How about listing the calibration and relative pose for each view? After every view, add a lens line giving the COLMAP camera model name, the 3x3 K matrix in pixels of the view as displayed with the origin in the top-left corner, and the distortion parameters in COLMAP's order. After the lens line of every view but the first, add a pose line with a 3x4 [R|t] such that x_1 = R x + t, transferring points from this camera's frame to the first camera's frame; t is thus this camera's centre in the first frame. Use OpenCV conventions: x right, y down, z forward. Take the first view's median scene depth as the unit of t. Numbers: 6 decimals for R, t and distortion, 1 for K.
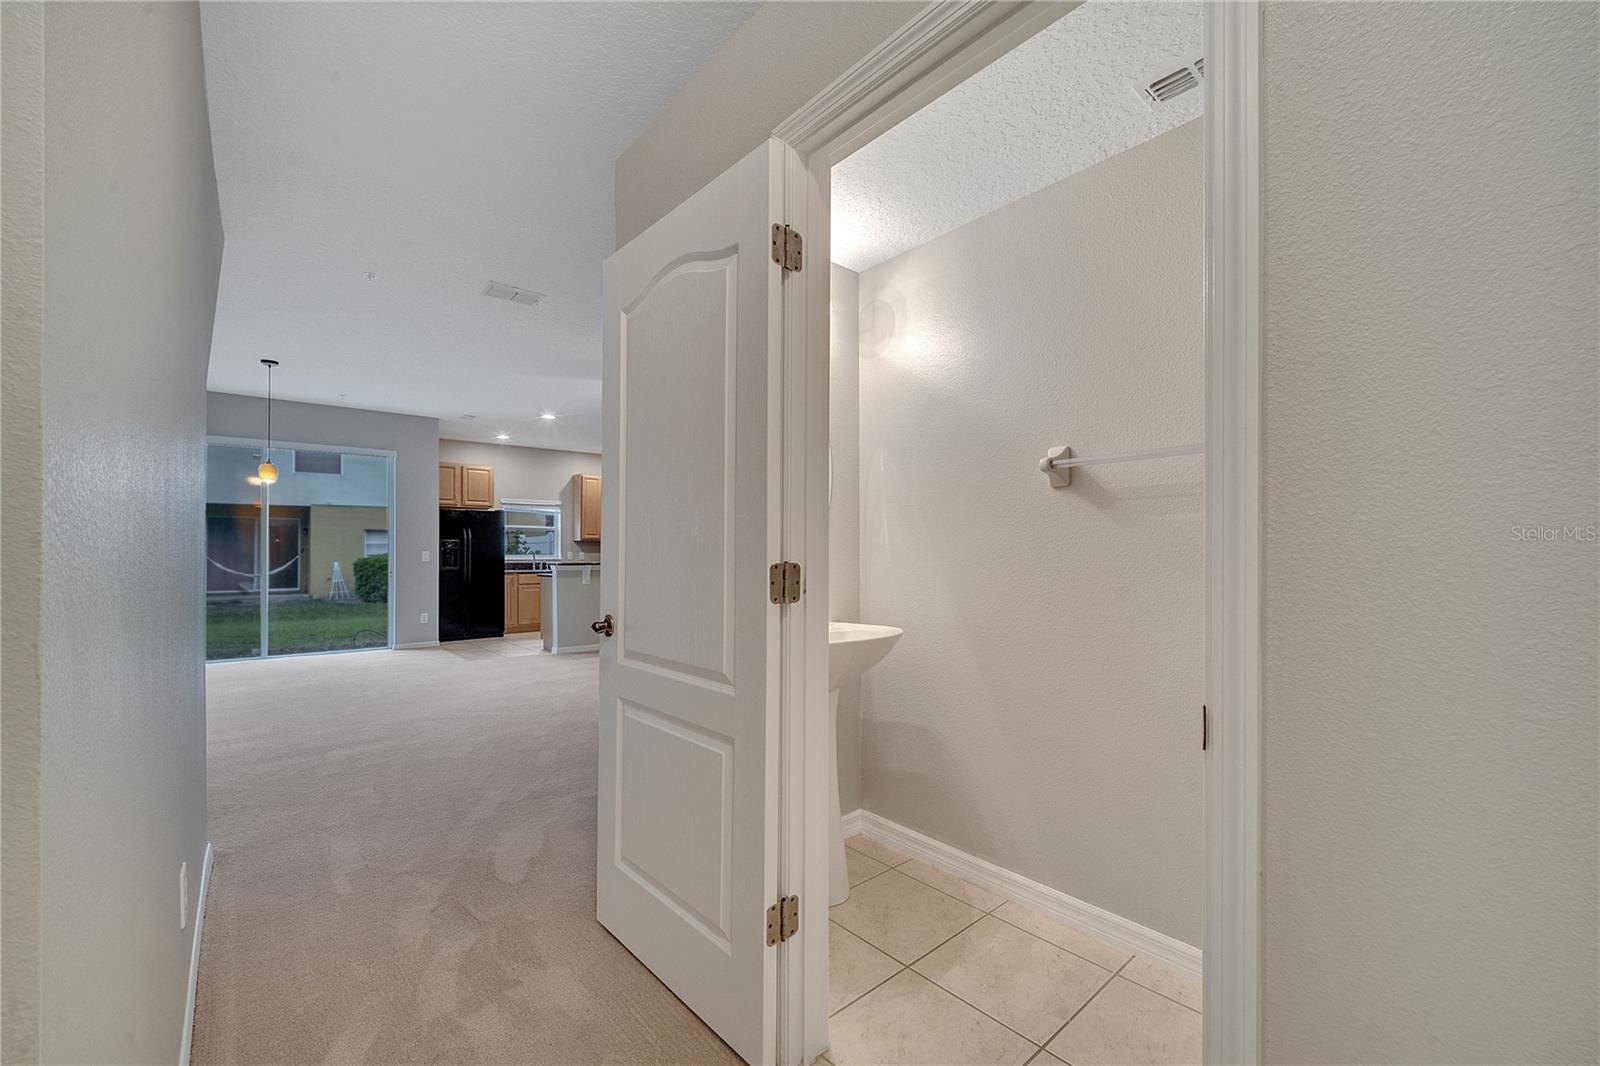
lens RADIAL K [[657.9, 0, 797.1], [0, 657.9, 548.2], [0, 0, 1]] dist [-0.003874, -0.000883]
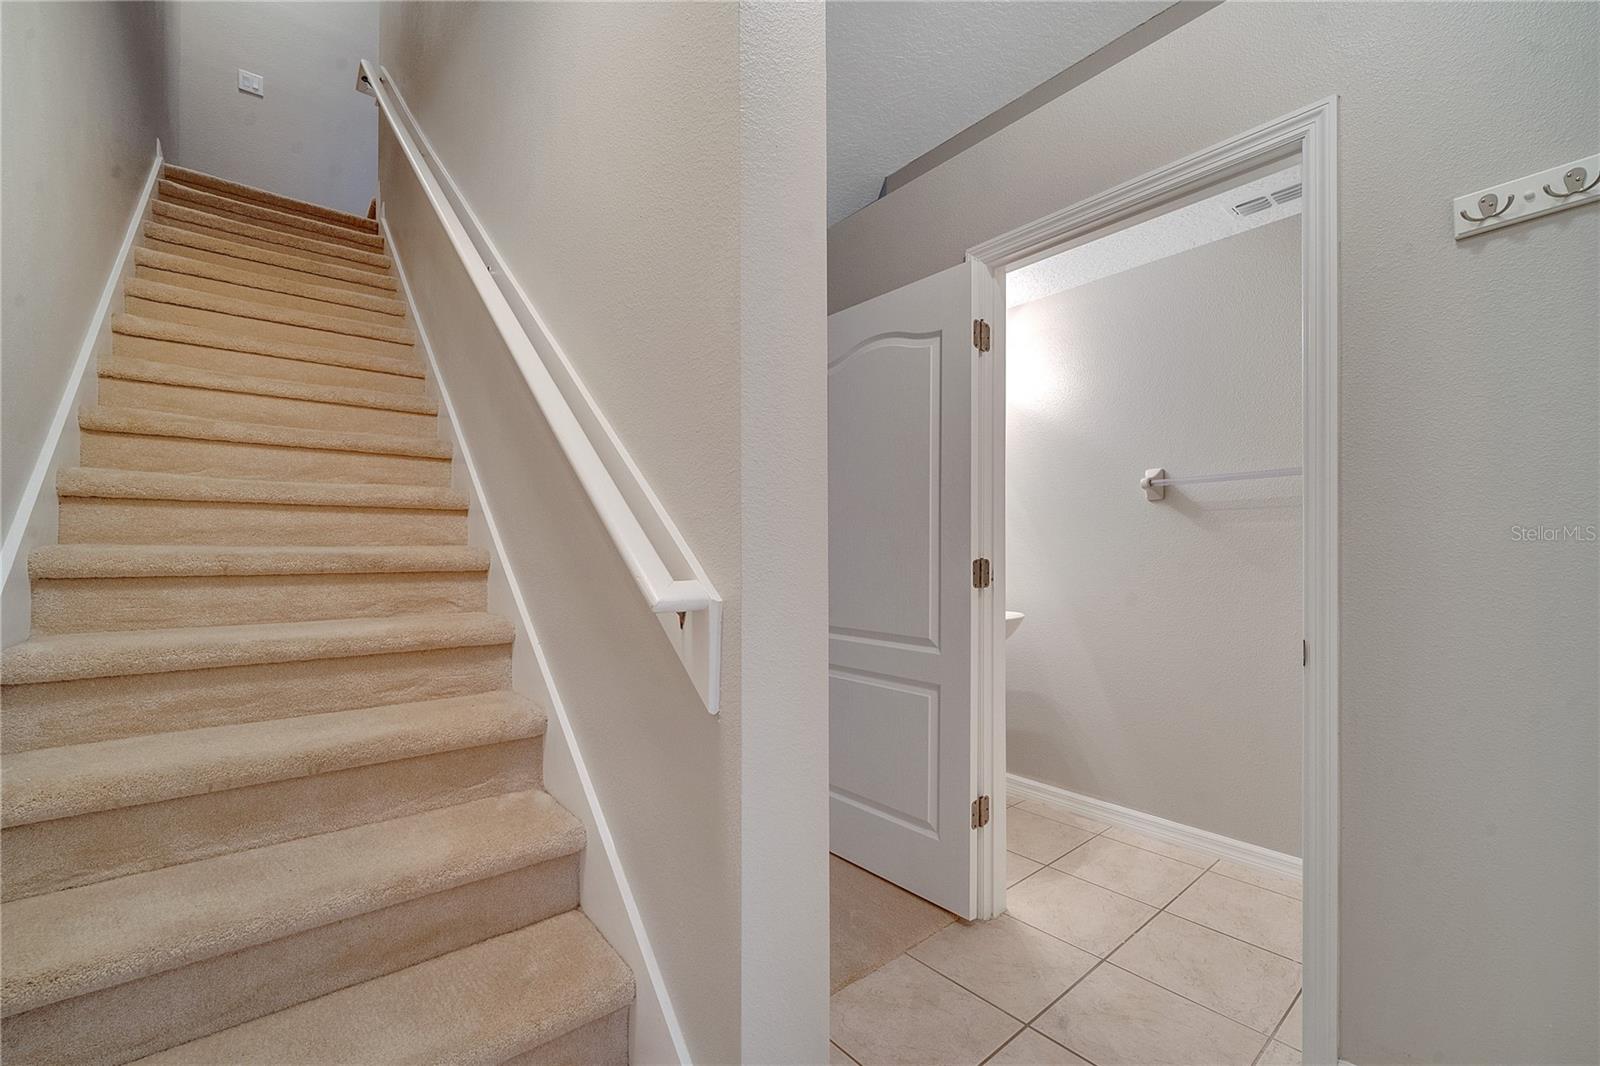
lens RADIAL K [[657.9, 0, 807.8], [0, 657.9, 548.9], [0, 0, 1]] dist [-0.003874, -0.000883]
pose [[0.999858, -0.002336, -0.016693, -0.356912], [0.002348, 0.999997, 0.000701, -0.001641], [0.016692, -0.000740, 0.999860, -0.406004]]
